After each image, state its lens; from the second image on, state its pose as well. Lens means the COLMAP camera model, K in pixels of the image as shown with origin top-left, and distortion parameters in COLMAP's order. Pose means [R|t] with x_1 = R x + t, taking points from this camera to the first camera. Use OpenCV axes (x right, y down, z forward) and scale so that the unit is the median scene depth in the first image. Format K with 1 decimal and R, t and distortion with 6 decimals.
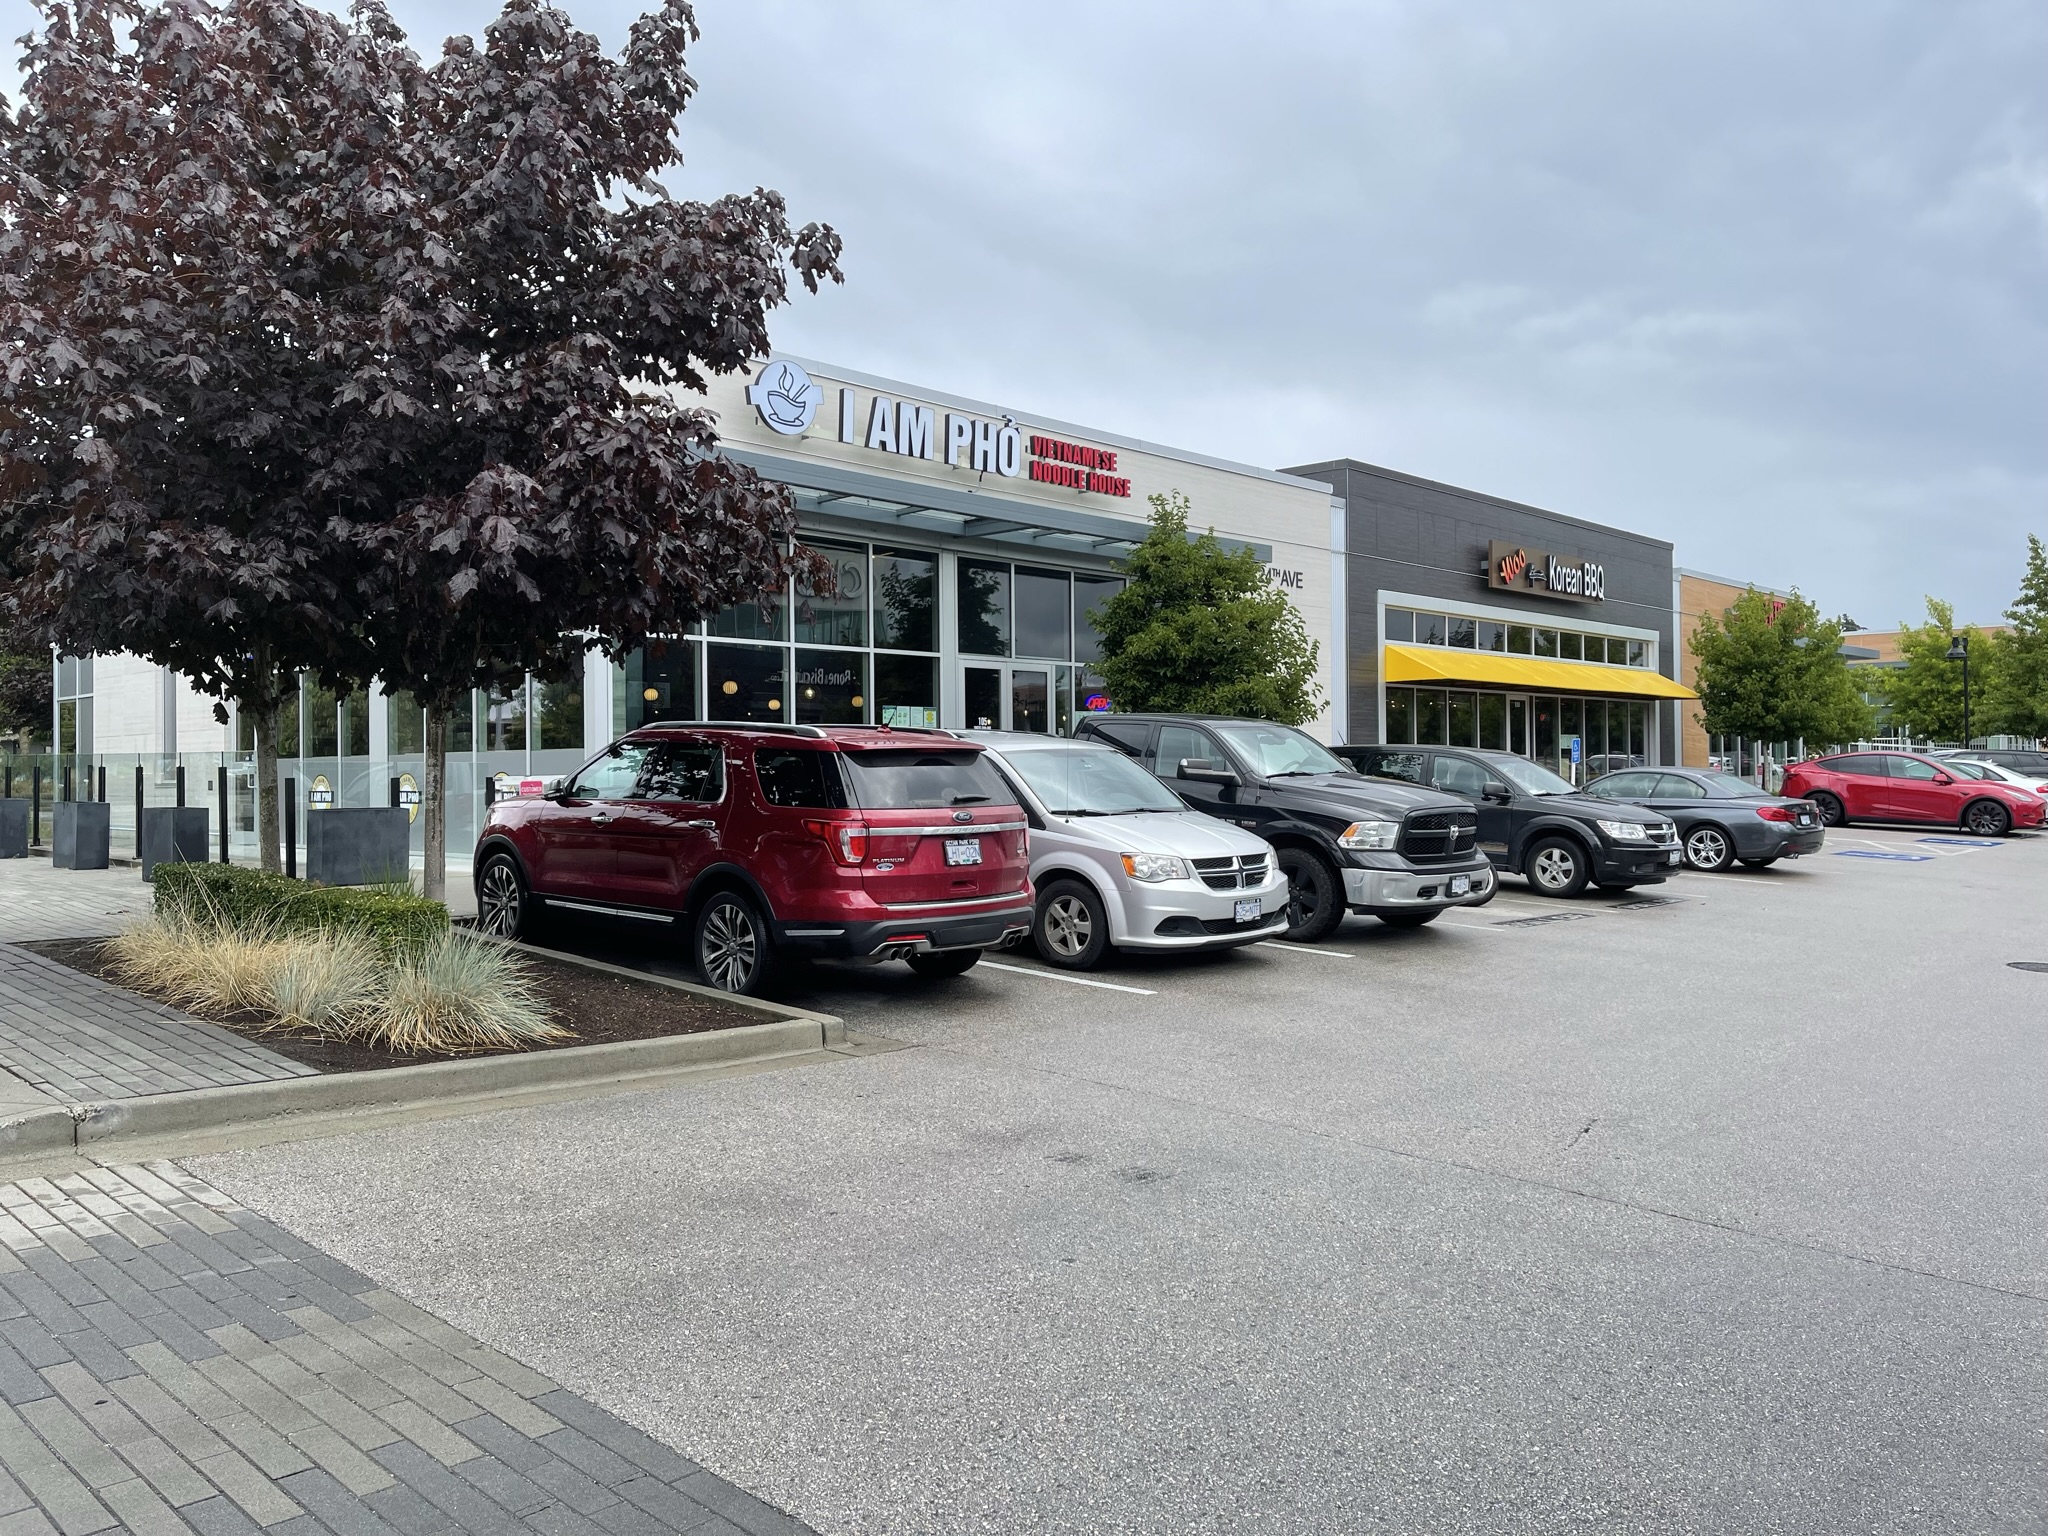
lens RADIAL K [[1528.6, 0, 1024.0], [0, 1528.6, 768.0], [0, 0, 1]] dist [0.046540, -0.059330]
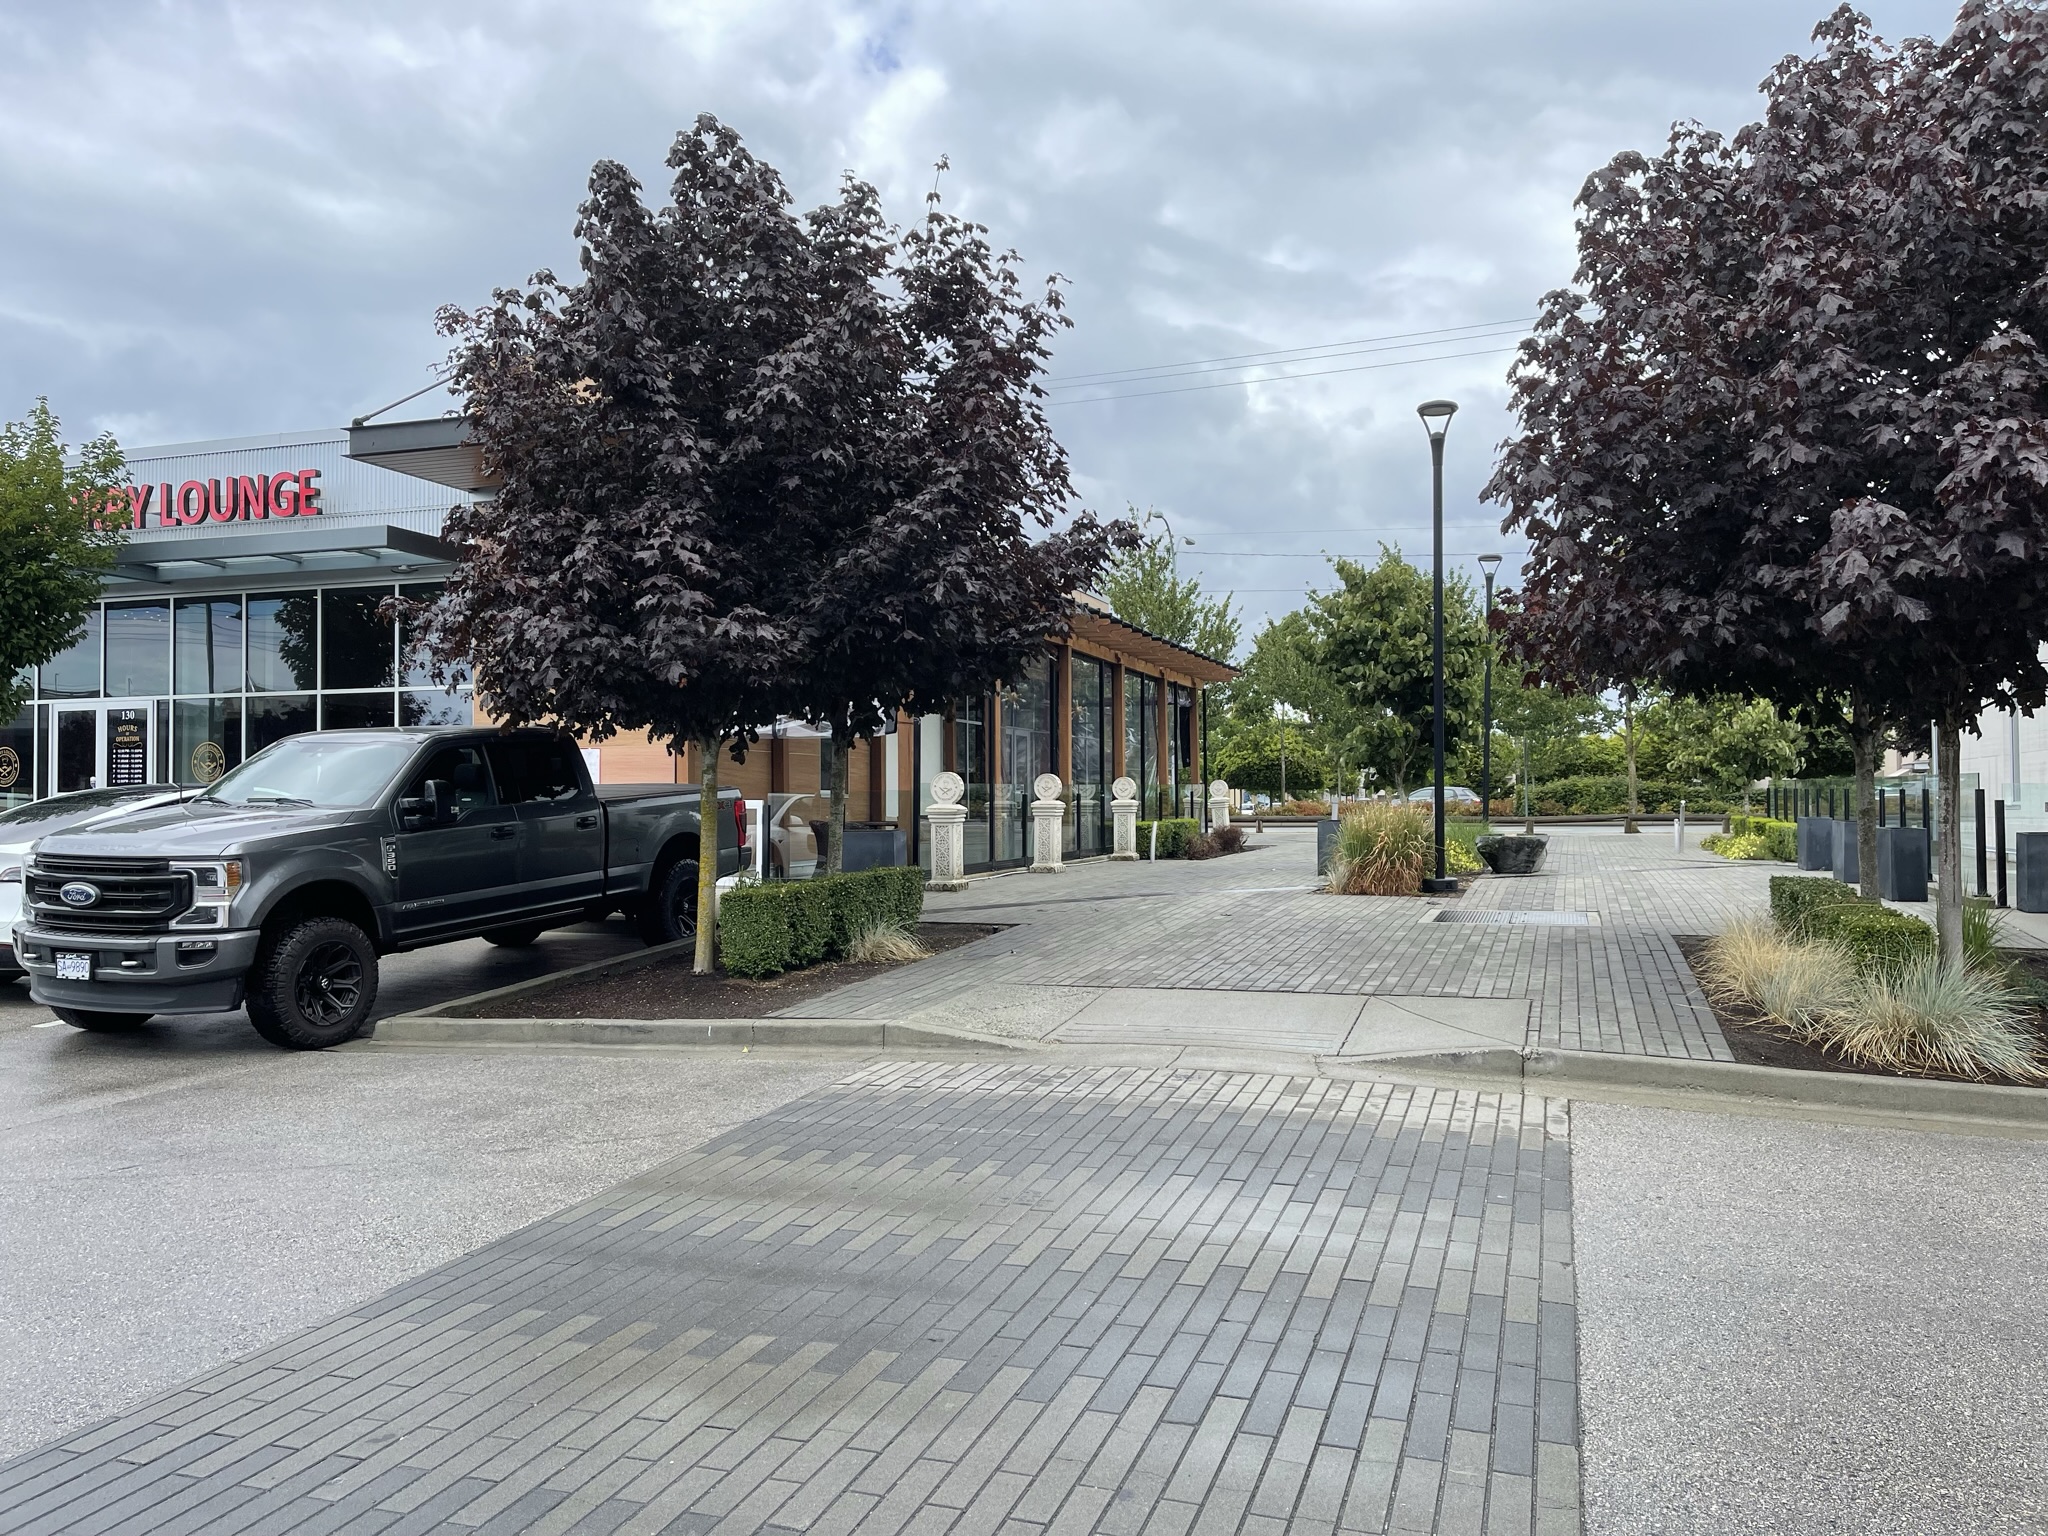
lens RADIAL K [[1528.6, 0, 1024.0], [0, 1528.6, 768.0], [0, 0, 1]] dist [0.046540, -0.059330]
pose [[0.396506, -0.017690, -0.917862, 0.356612], [0.005099, 0.999841, -0.017067, -0.000568], [0.918018, 0.002088, 0.396533, 0.066727]]
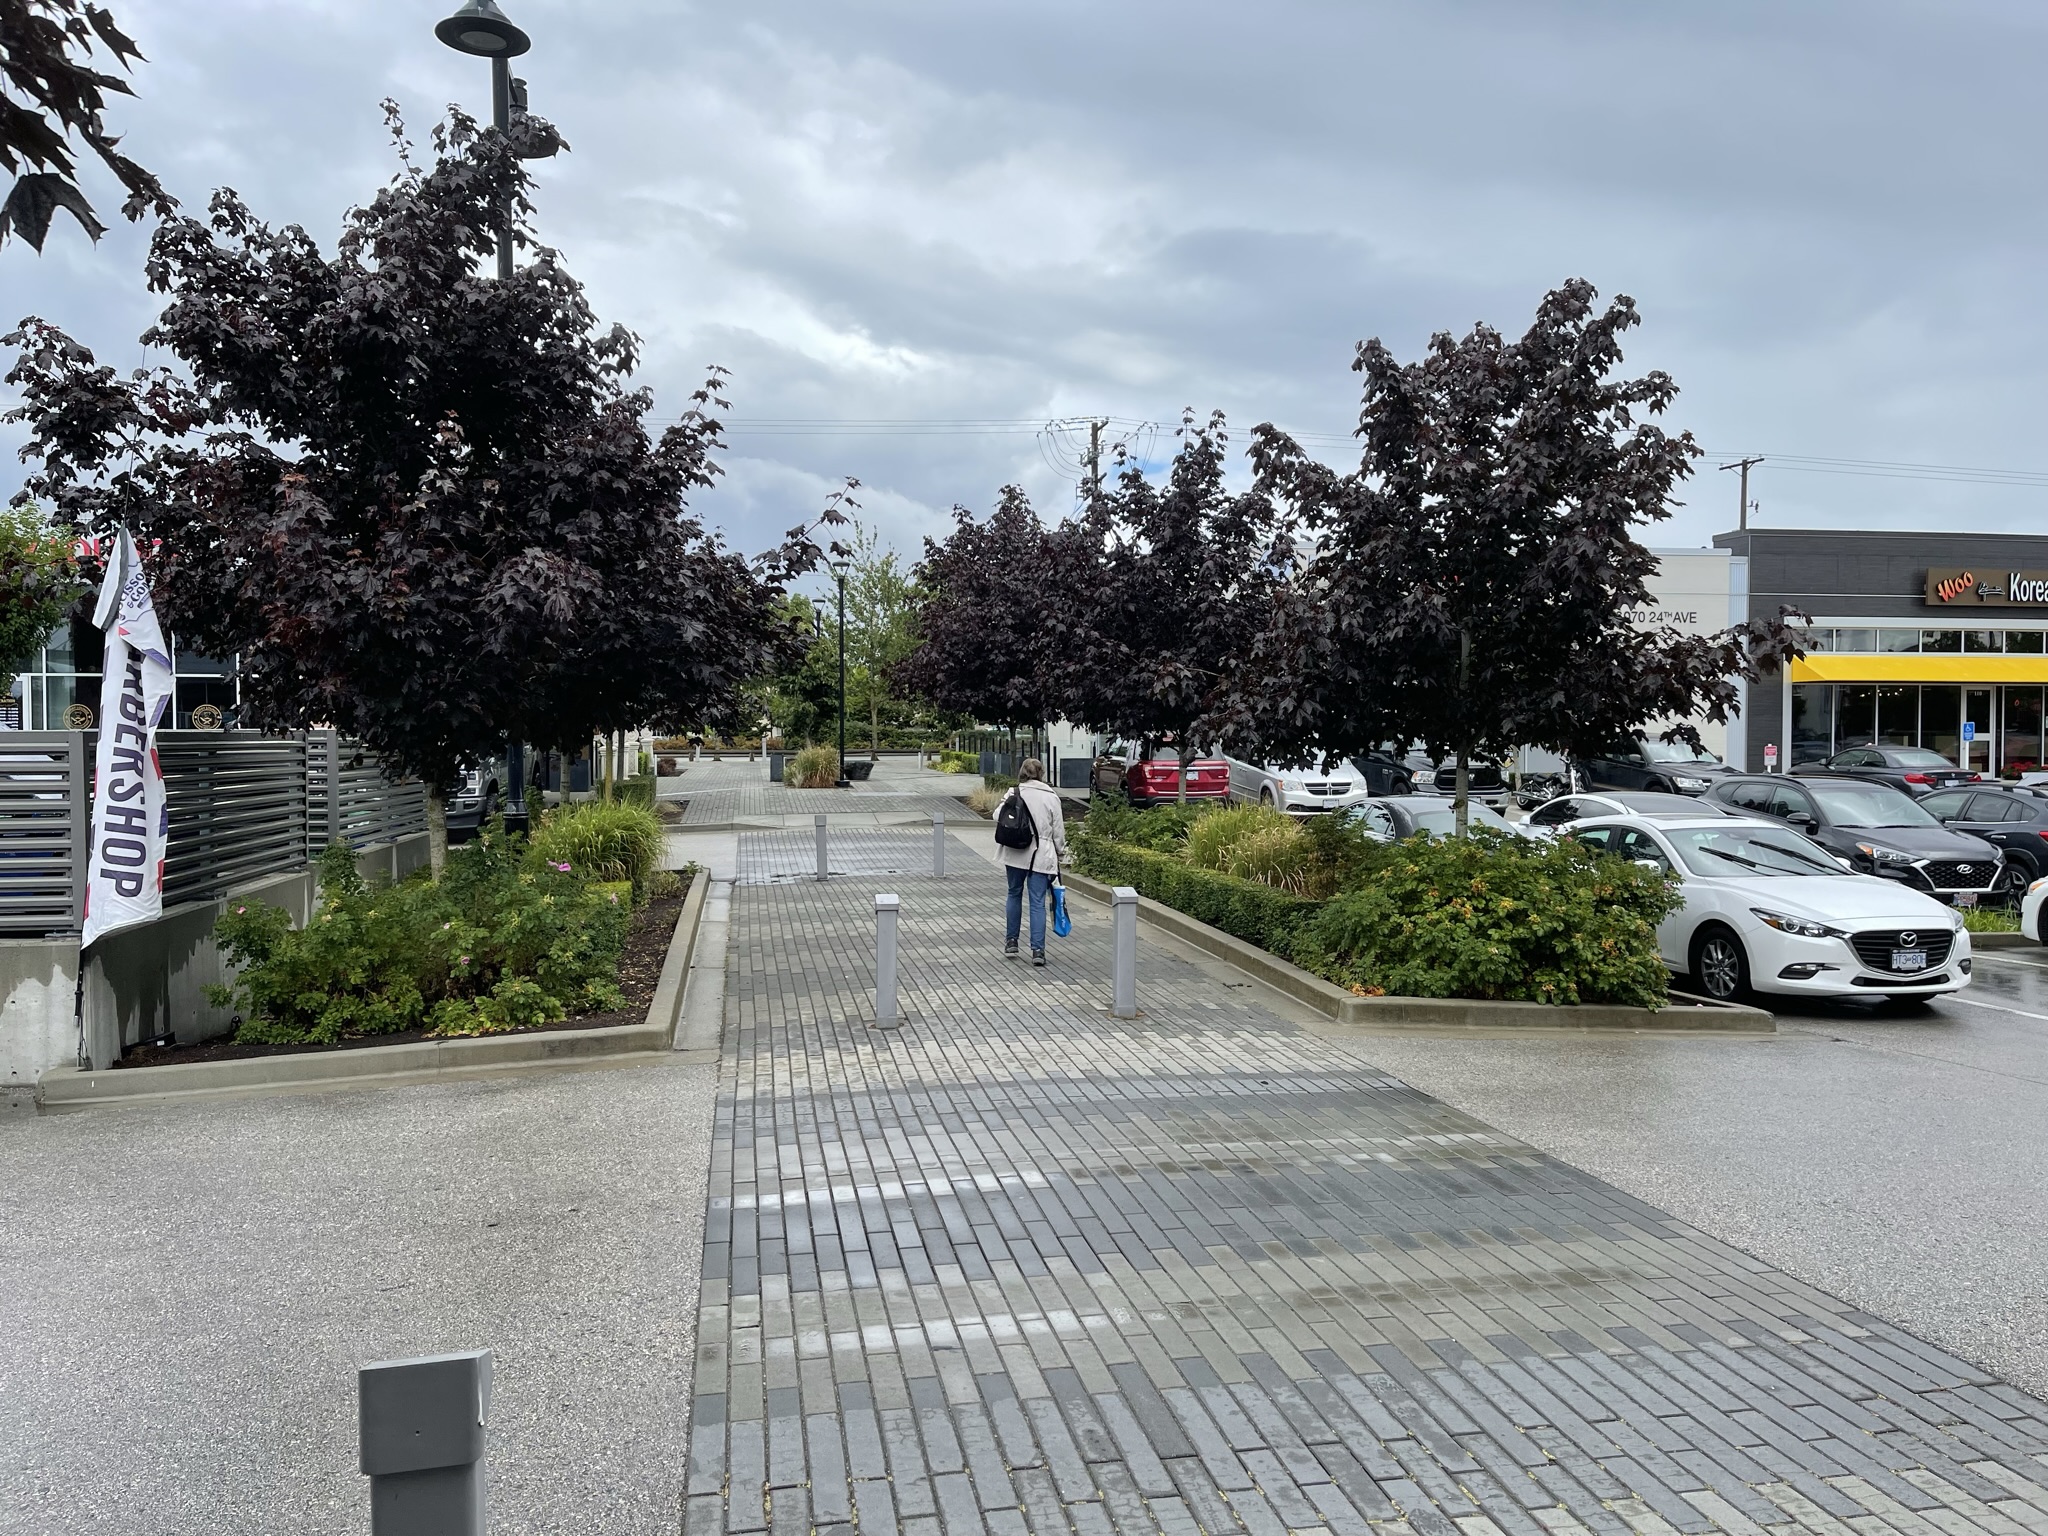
lens RADIAL K [[1528.6, 0, 1024.0], [0, 1528.6, 768.0], [0, 0, 1]] dist [0.046540, -0.059330]
pose [[0.799623, 0.020737, -0.600144, 2.006892], [-0.003572, 0.999550, 0.029778, -0.065271], [0.600491, -0.021668, 0.799338, -2.134625]]
